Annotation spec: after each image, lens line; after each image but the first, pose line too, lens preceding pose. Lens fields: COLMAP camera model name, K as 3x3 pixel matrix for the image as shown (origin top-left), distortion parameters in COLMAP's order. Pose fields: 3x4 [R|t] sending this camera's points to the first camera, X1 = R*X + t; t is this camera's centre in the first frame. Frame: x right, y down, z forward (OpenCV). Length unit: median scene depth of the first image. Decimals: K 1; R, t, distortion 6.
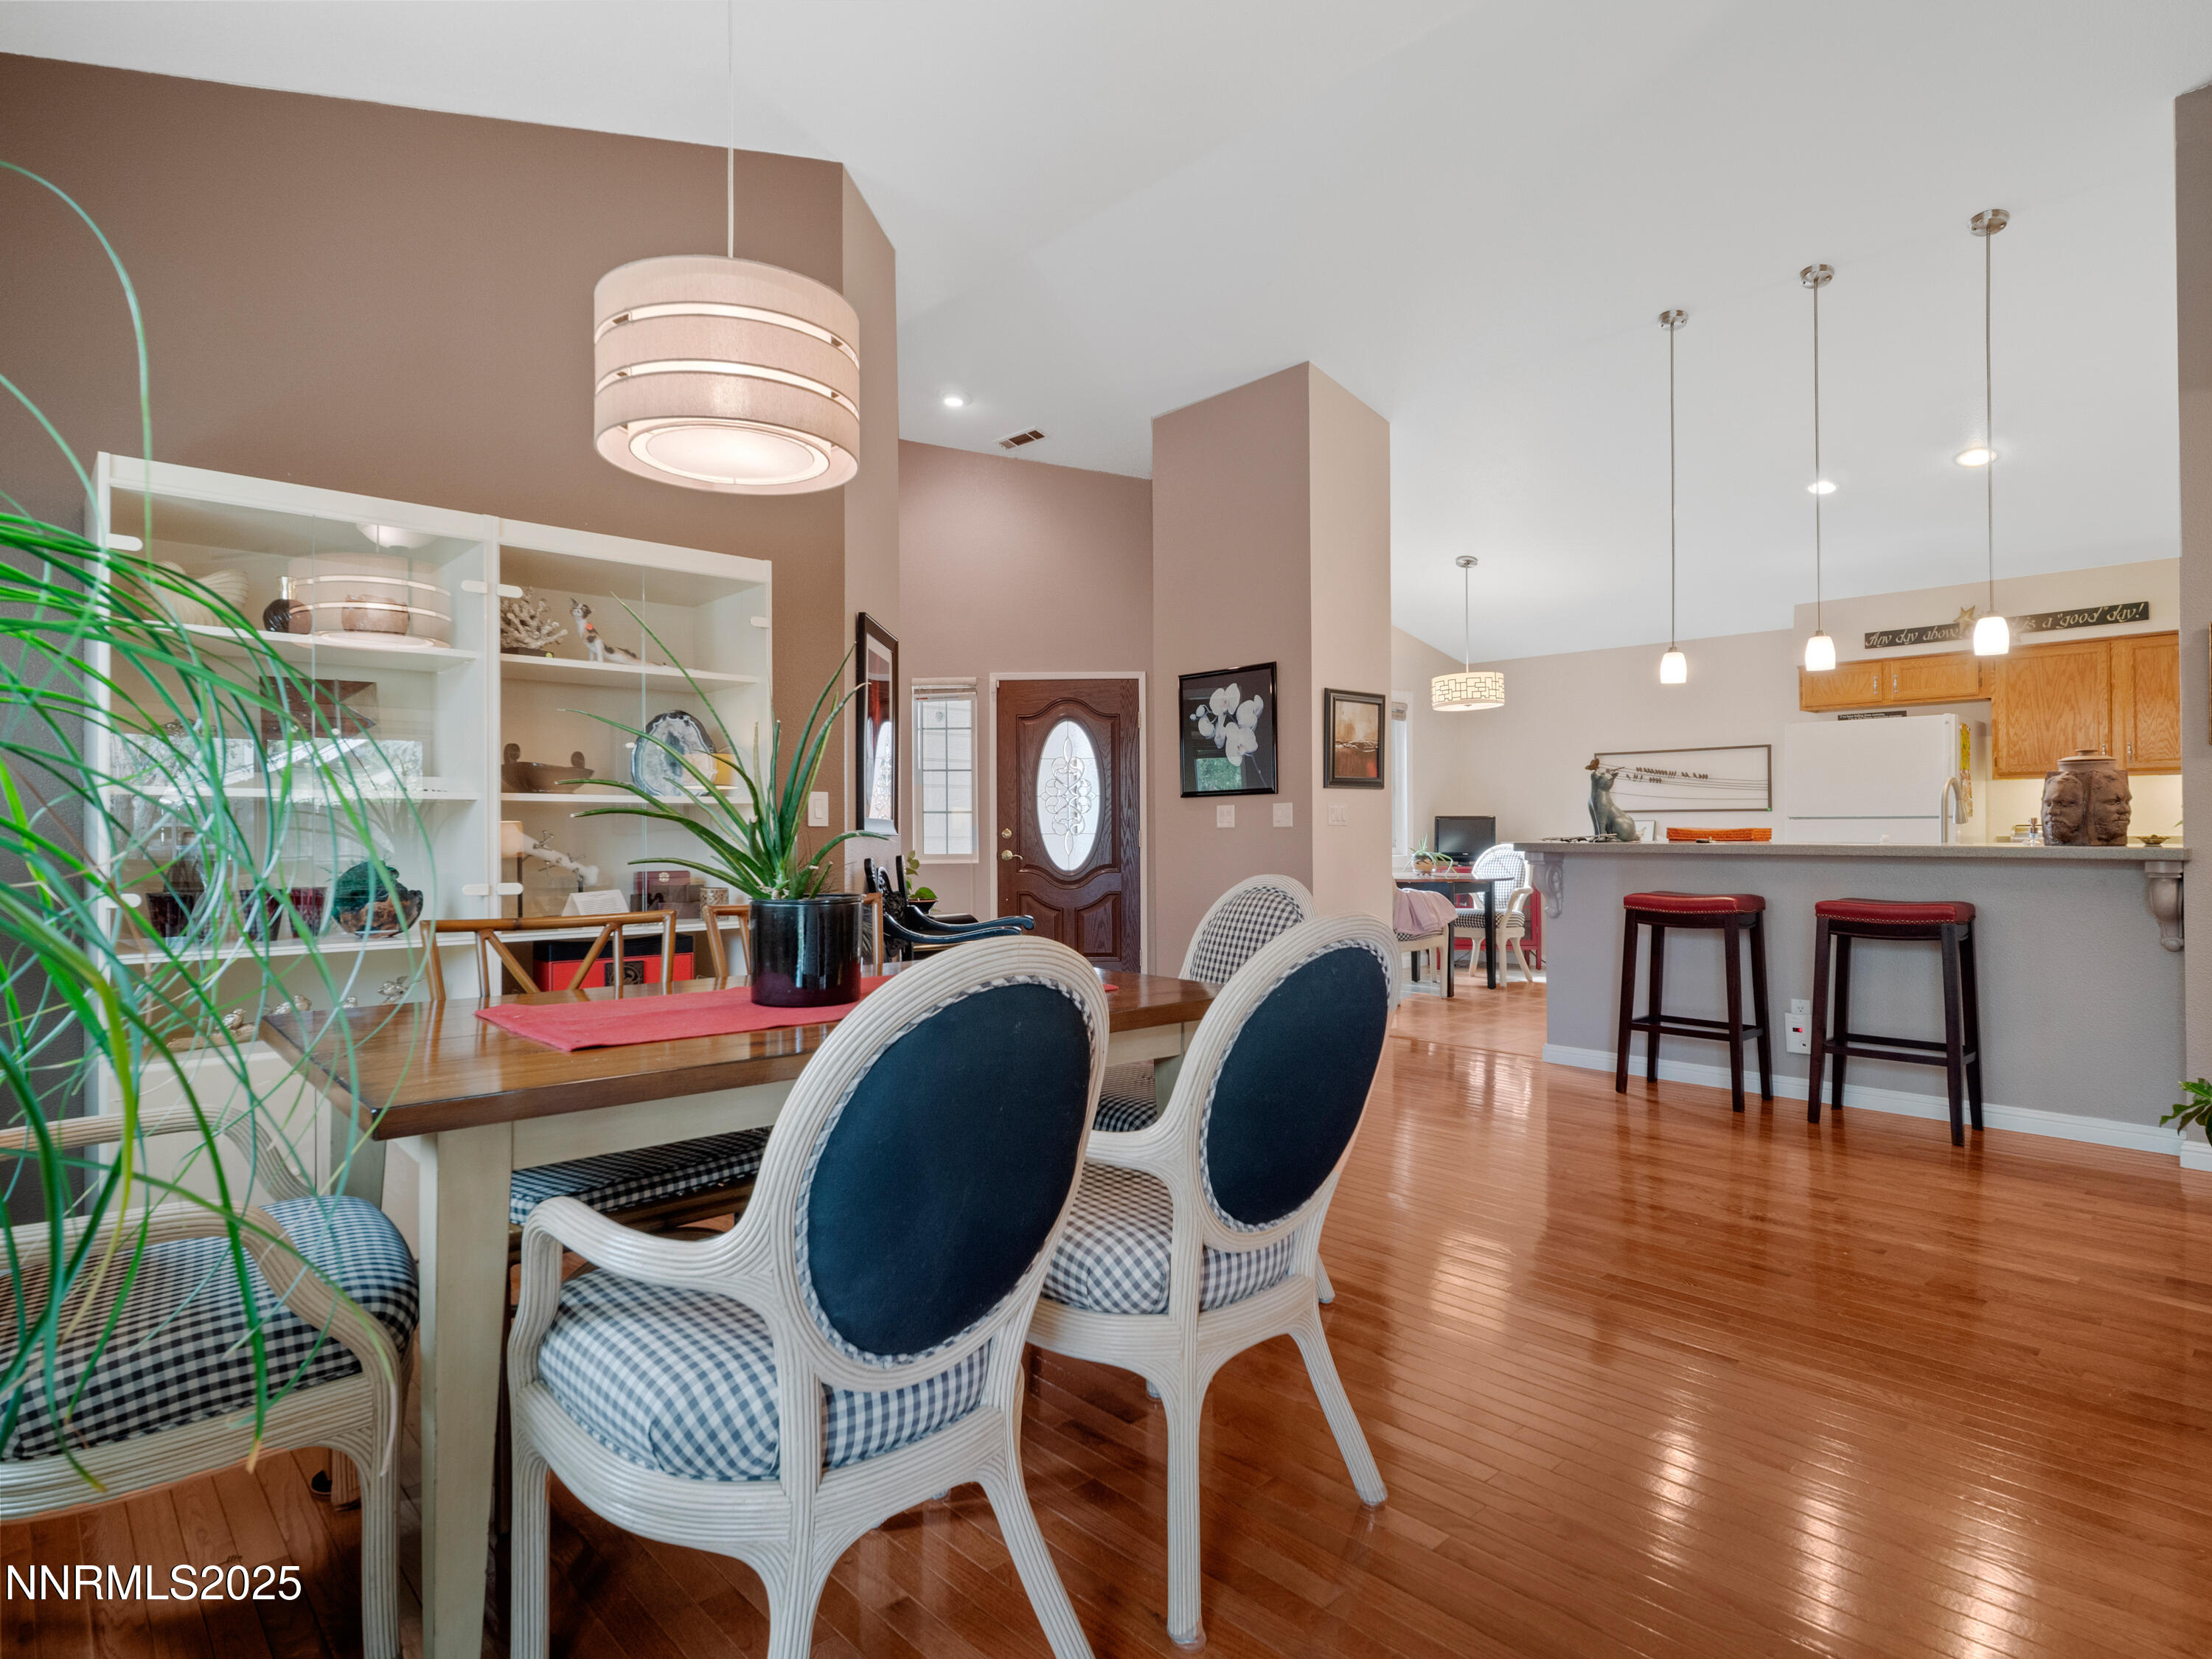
lens RADIAL K [[1207.4, 0, 1096.0], [0, 1207.4, 832.3], [0, 0, 1]] dist [0.002780, -0.005671]
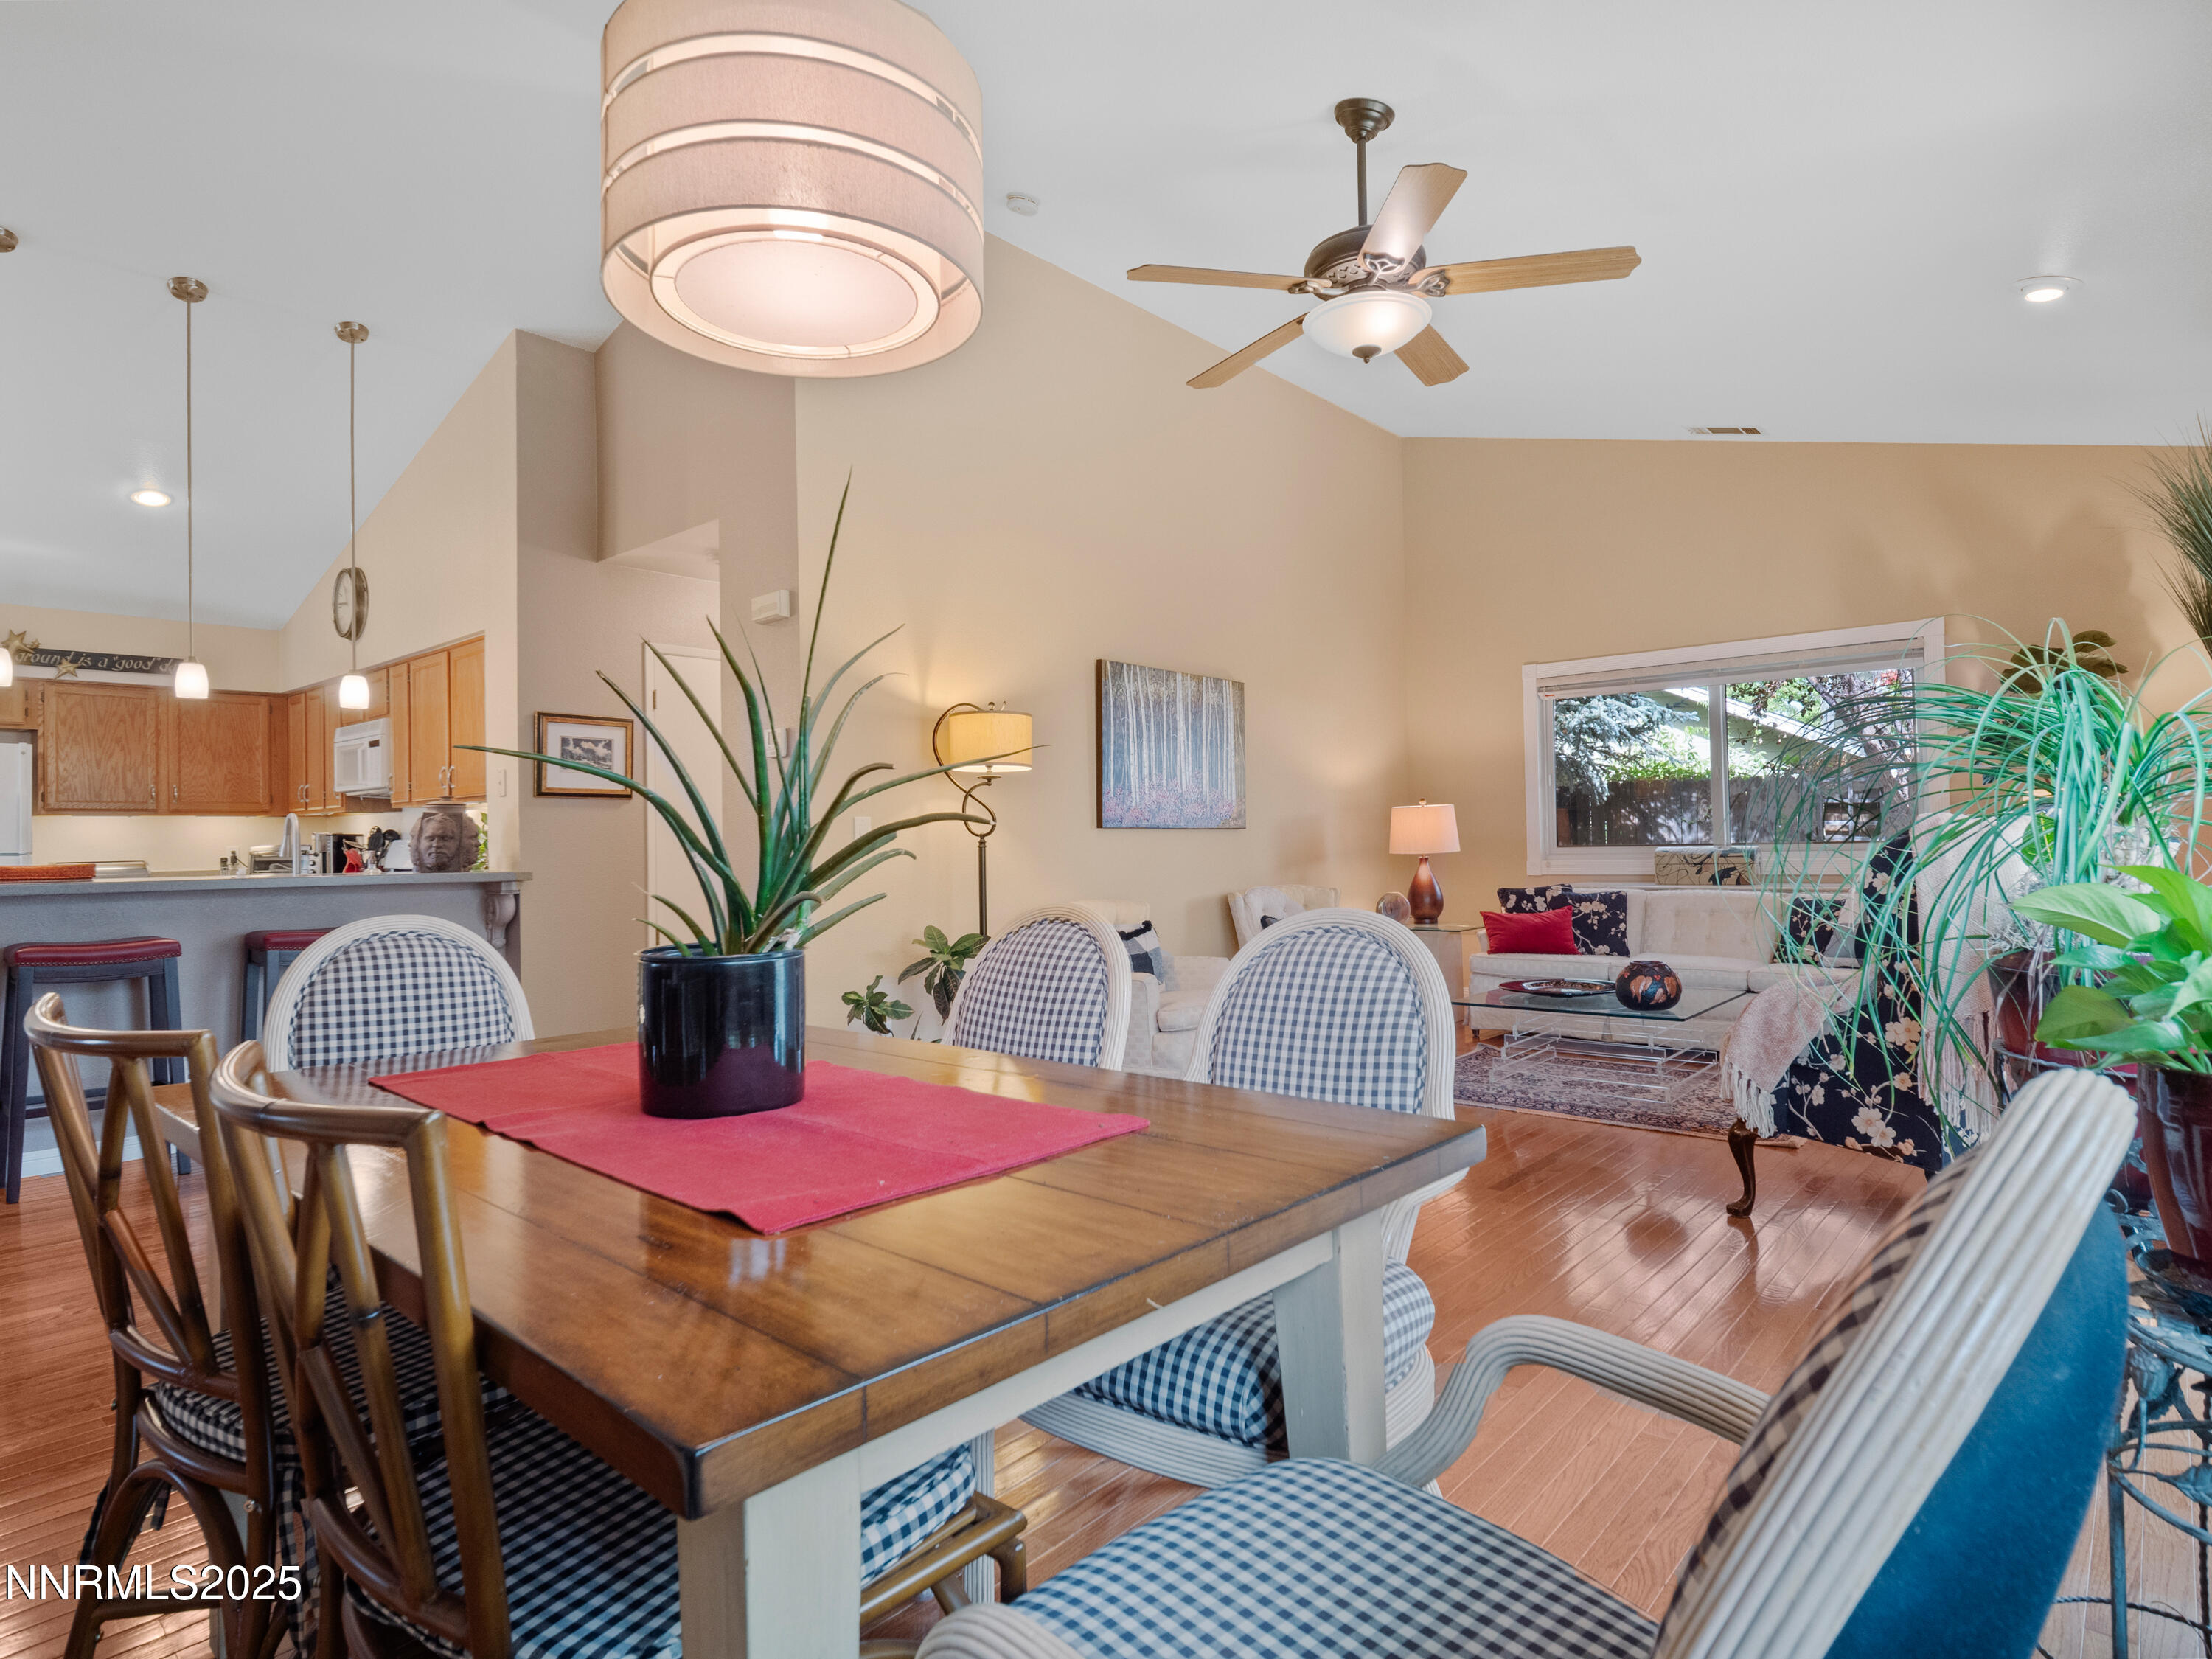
lens RADIAL K [[1207.4, 0, 1093.2], [0, 1207.4, 823.0], [0, 0, 1]] dist [0.002780, -0.005671]
pose [[-0.085740, 0.026014, 0.995978, -0.295342], [0.017565, 0.999543, -0.024595, 0.001114], [-0.996163, 0.015385, -0.086157, 0.257178]]
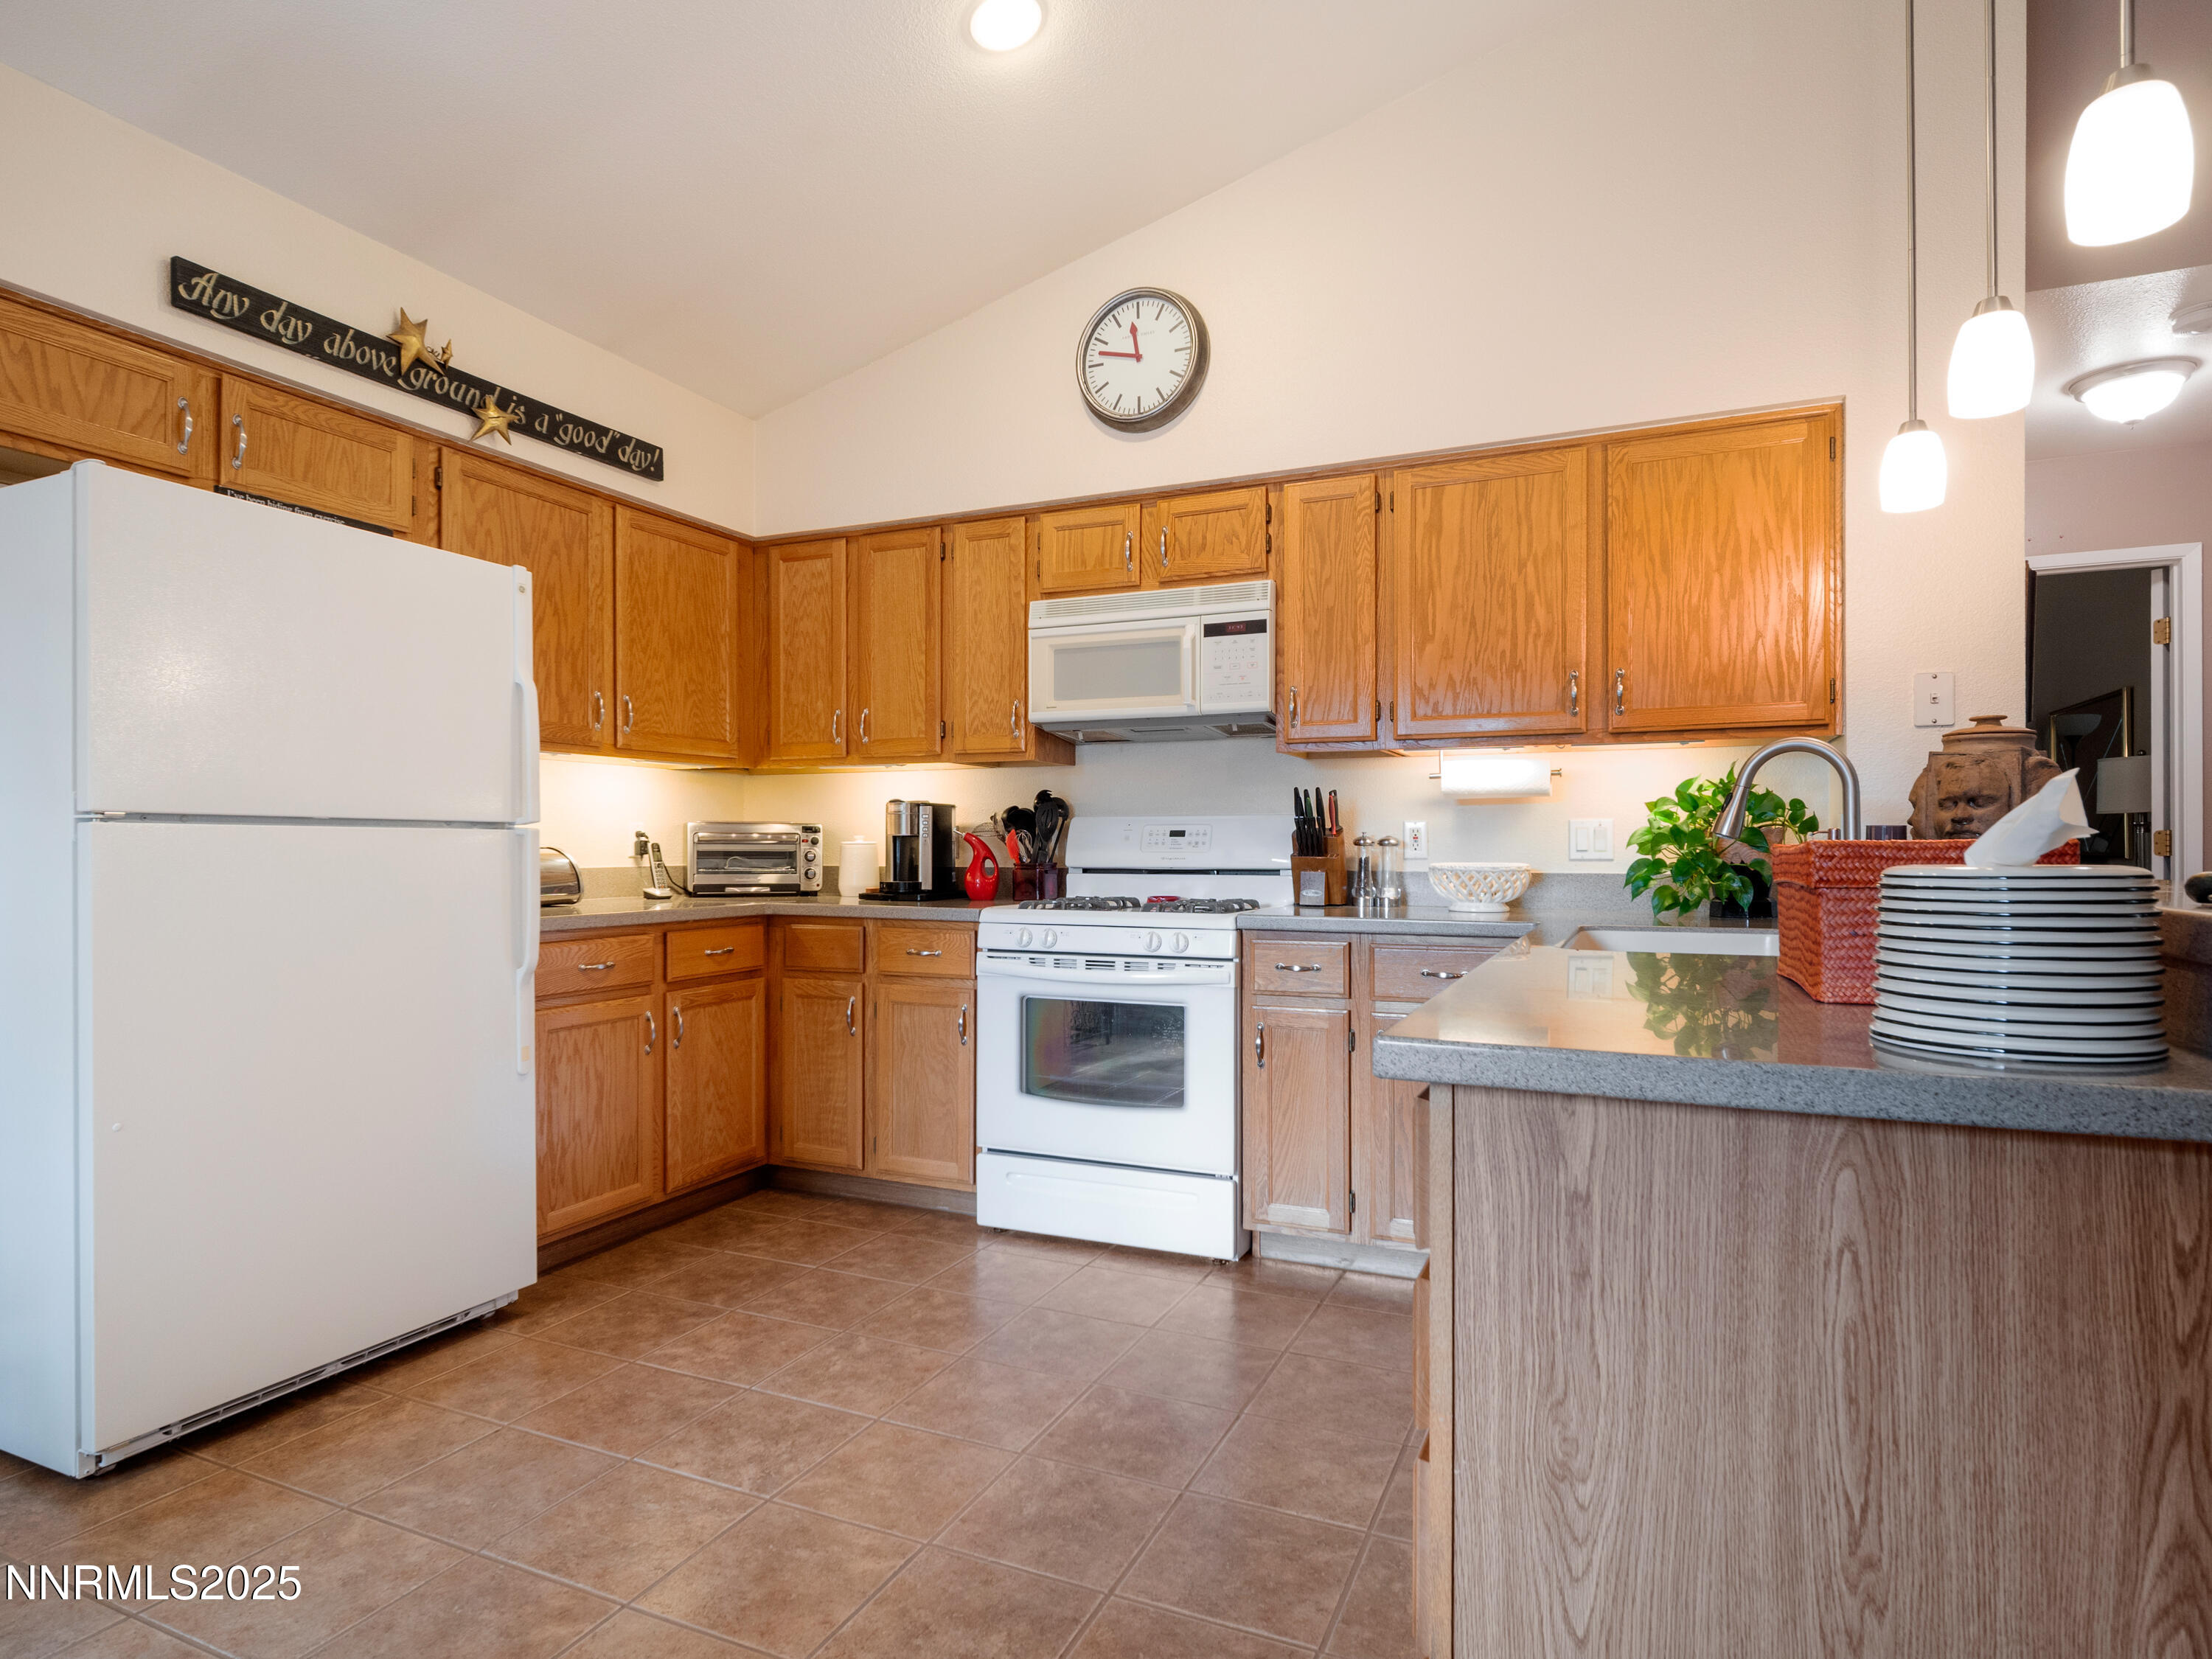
lens RADIAL K [[1207.4, 0, 1103.6], [0, 1207.4, 848.3], [0, 0, 1]] dist [0.002780, -0.005671]
pose [[-0.383398, 0.007032, 0.923556, 0.264344], [0.006004, 0.999969, -0.005121, -0.002045], [-0.923564, 0.003582, -0.383429, 0.980255]]
